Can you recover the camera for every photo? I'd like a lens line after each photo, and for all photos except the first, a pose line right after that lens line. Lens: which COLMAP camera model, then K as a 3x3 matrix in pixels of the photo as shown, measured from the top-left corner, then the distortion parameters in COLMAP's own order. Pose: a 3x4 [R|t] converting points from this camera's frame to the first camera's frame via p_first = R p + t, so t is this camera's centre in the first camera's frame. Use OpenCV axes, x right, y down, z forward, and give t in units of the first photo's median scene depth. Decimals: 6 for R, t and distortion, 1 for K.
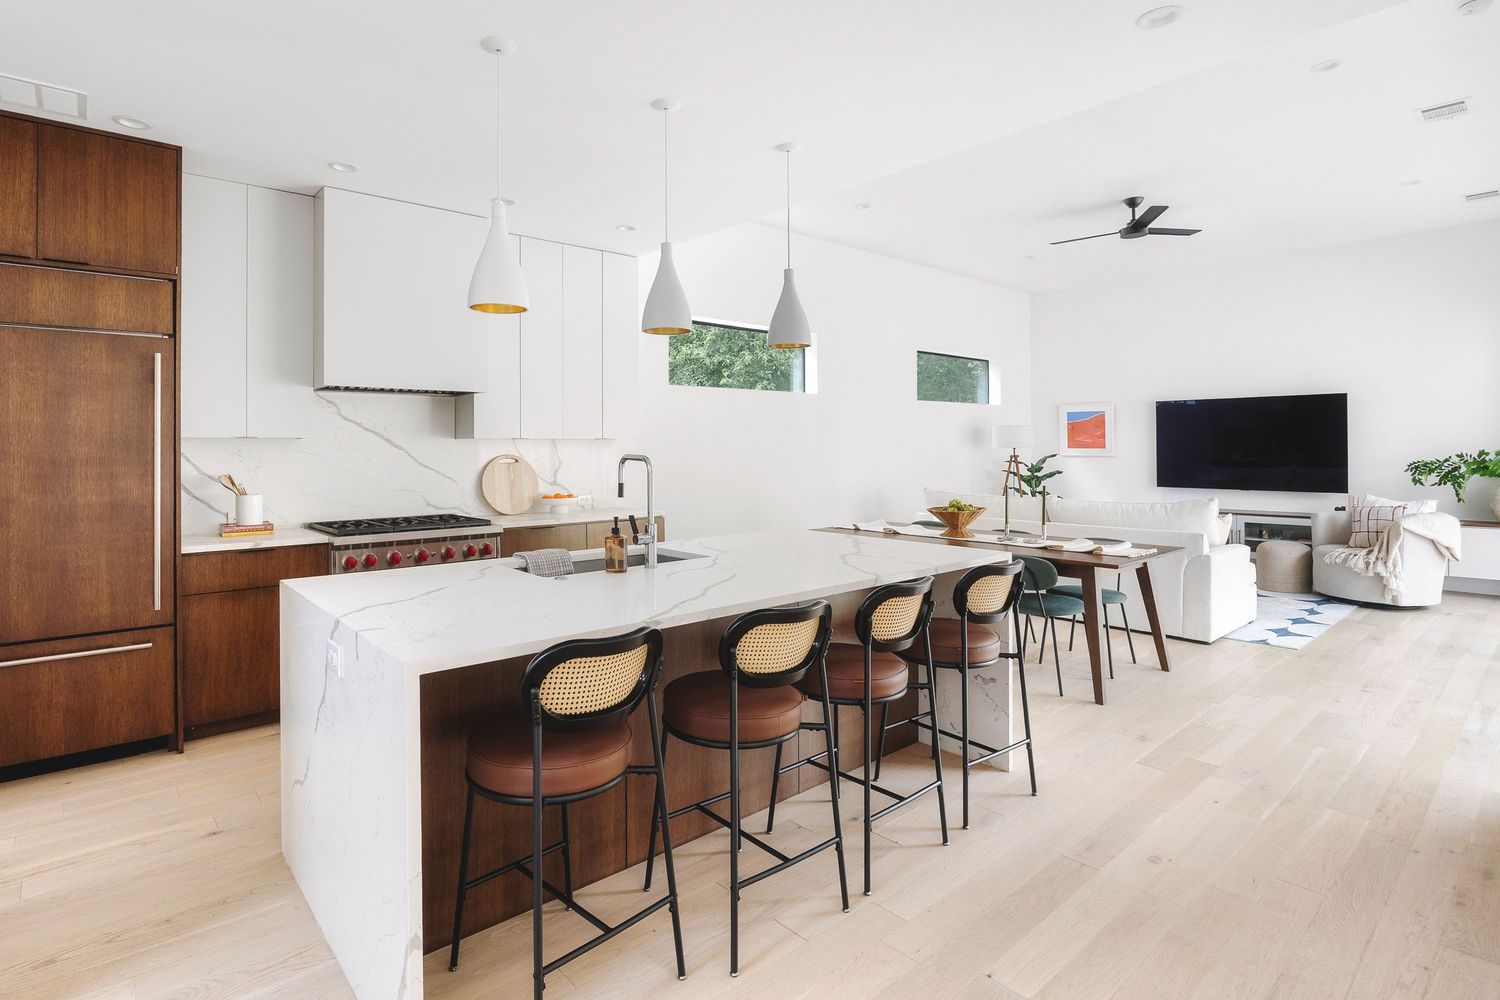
lens RADIAL K [[762.5, 0, 689.2], [0, 762.5, 445.8], [0, 0, 1]] dist [-0.002722, -0.000193]
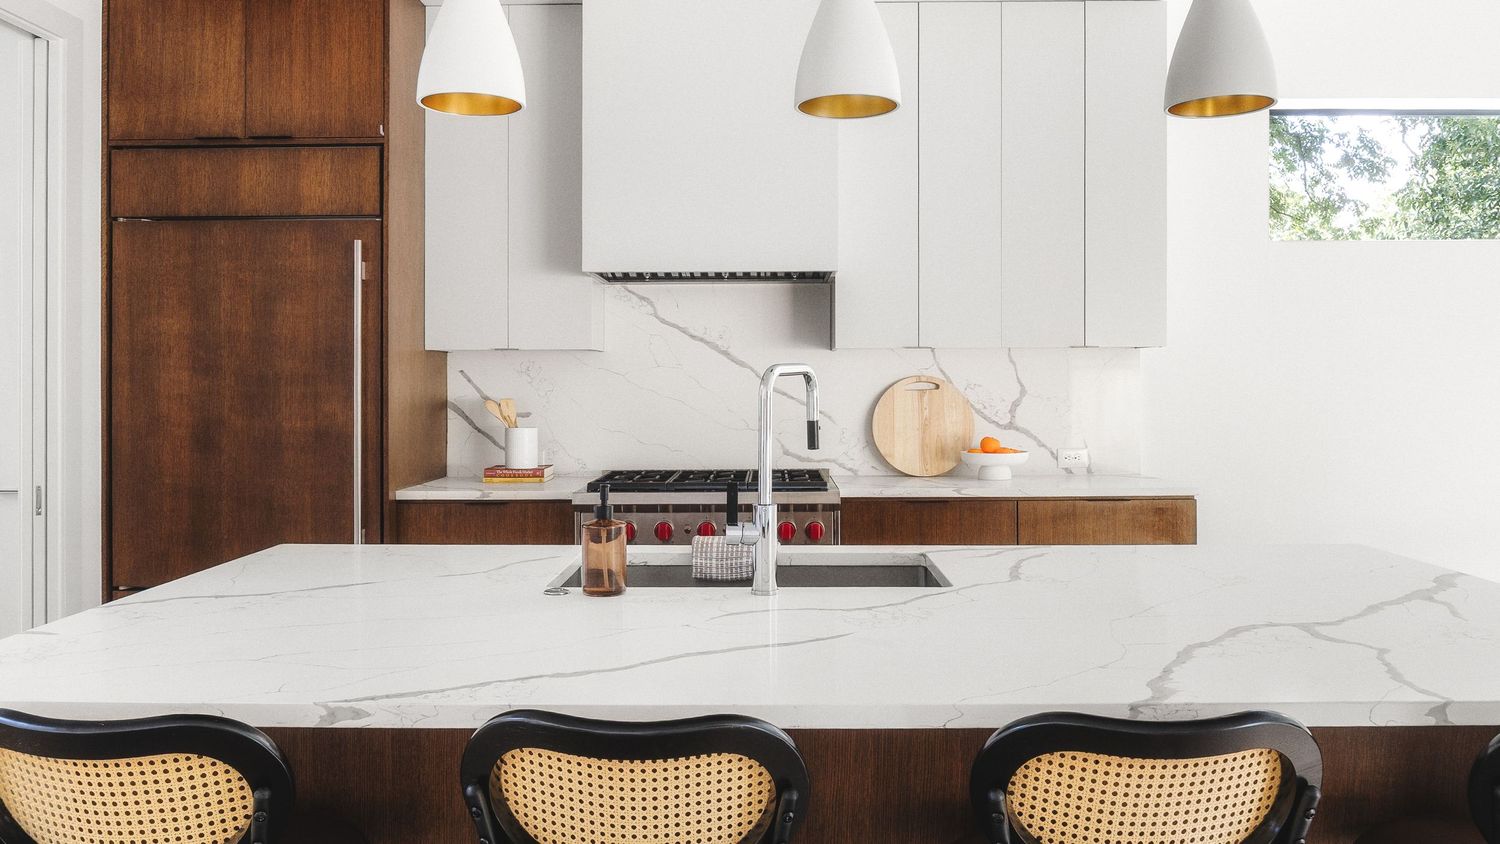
lens RADIAL K [[1116.2, 0, 747.2], [0, 1116.2, 374.7], [0, 0, 1]] dist [0.021500, -0.002321]
pose [[0.754126, -0.001756, -0.656728, 0.367514], [0.001744, 0.999998, -0.000672, 0.018155], [0.656728, -0.000638, 0.754128, 0.408955]]
